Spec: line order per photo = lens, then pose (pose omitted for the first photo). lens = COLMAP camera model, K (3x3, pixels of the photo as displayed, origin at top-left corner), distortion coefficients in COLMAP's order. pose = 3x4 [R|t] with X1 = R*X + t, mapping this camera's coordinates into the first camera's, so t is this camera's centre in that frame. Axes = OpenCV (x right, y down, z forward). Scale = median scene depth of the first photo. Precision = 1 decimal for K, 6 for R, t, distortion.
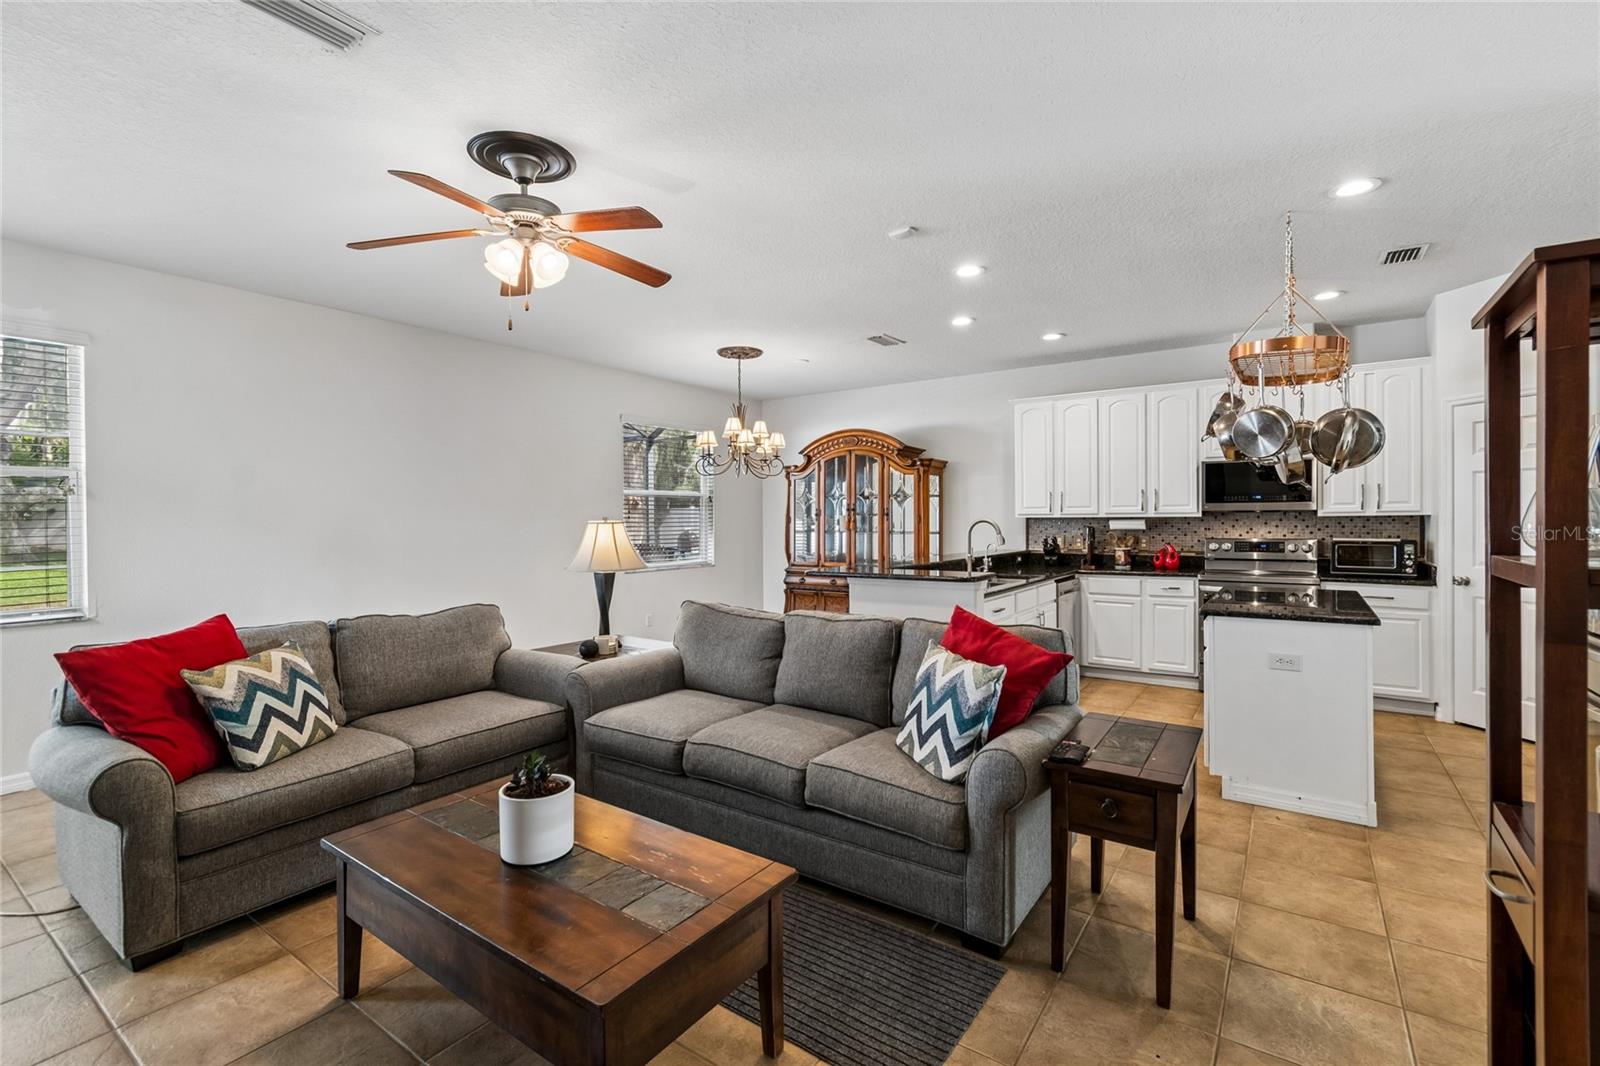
lens RADIAL K [[706.0, 0, 802.9], [0, 706.0, 527.8], [0, 0, 1]] dist [0.001925, -0.000076]
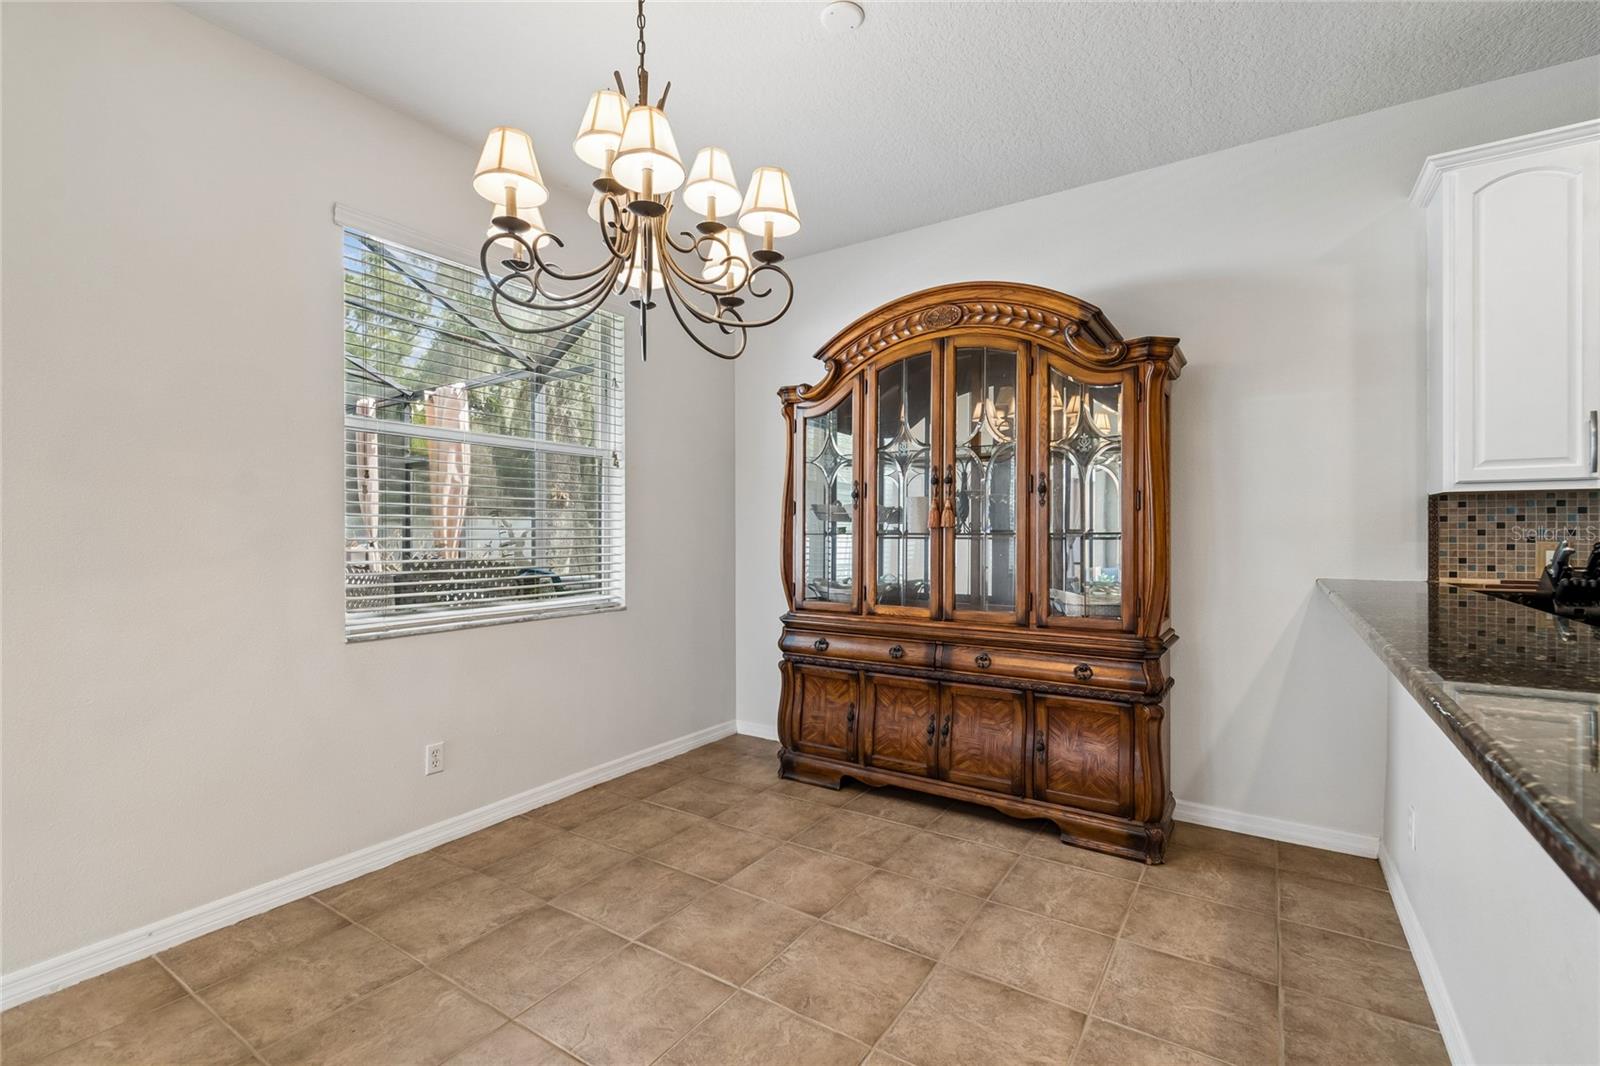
lens RADIAL K [[706.0, 0, 802.9], [0, 706.0, 527.8], [0, 0, 1]] dist [0.001925, -0.000076]
pose [[0.999650, 0.004773, 0.026008, -0.030052], [-0.004351, 0.999858, -0.016256, 0.011400], [-0.026082, 0.016137, 0.999530, 0.700603]]
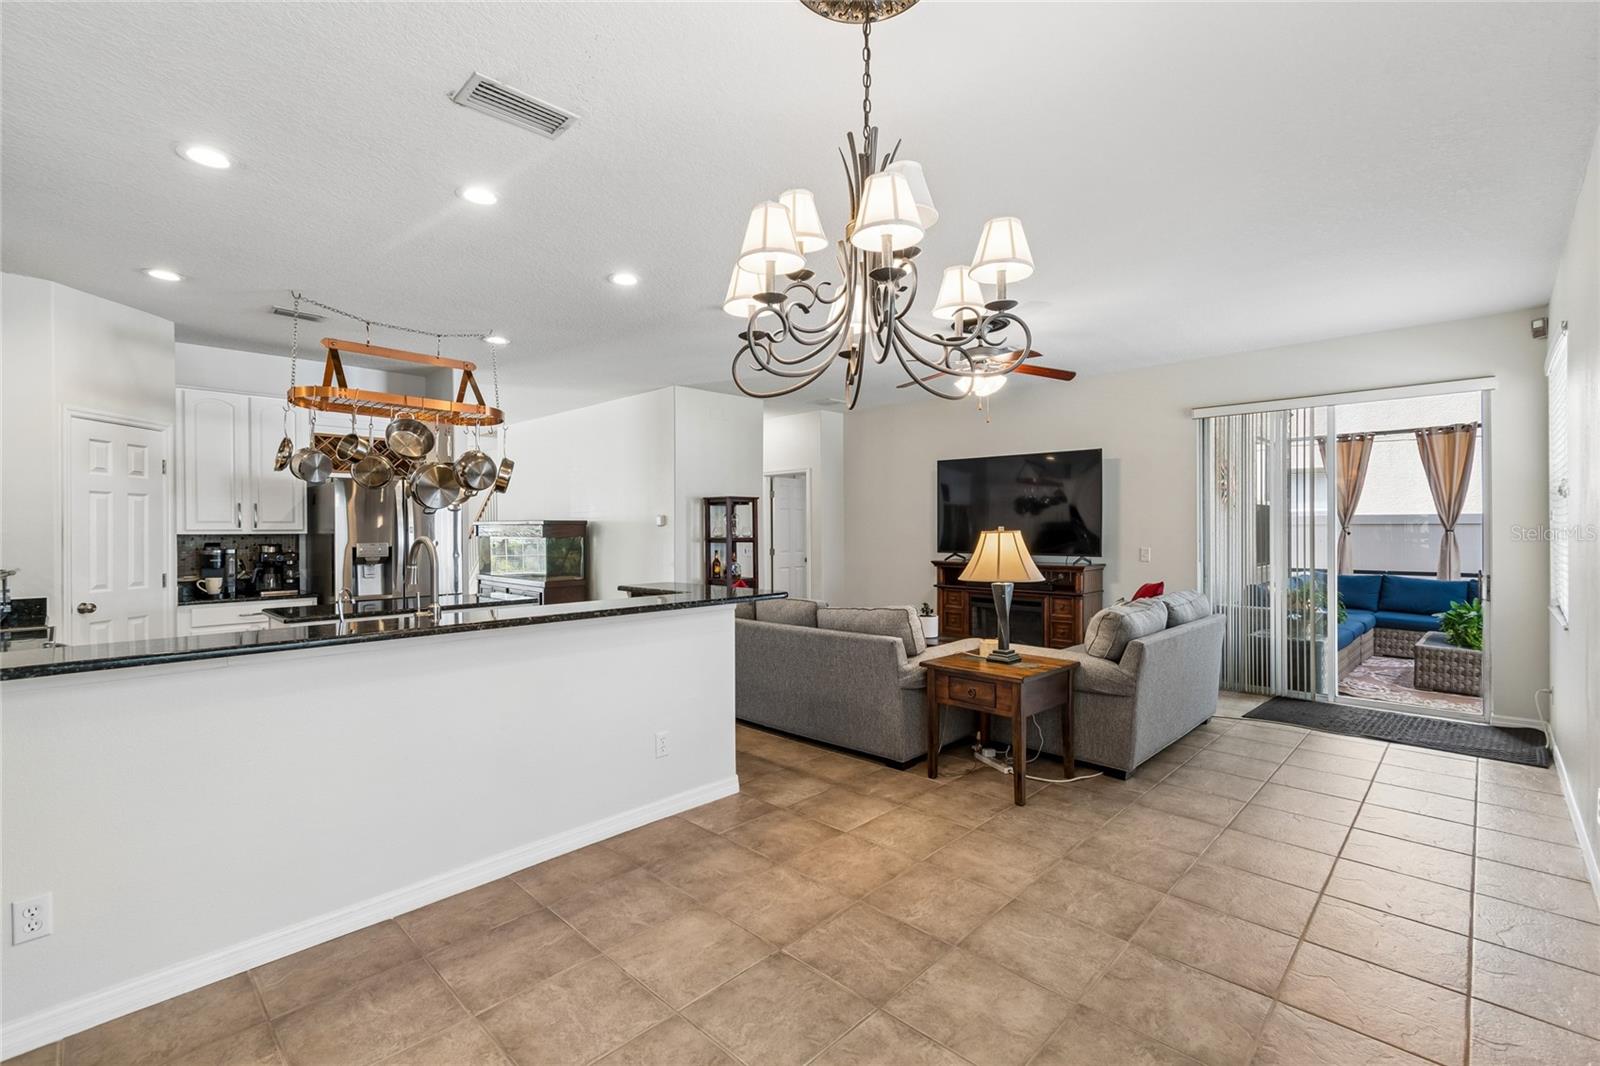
lens RADIAL K [[709.1, 0, 806.2], [0, 709.1, 528.3], [0, 0, 1]] dist [0.002297, 0.000342]
pose [[-0.987656, 0.013663, 0.156038, -0.108492], [0.015479, 0.999826, 0.010431, -0.018350], [-0.155869, 0.012717, -0.987696, 1.290282]]
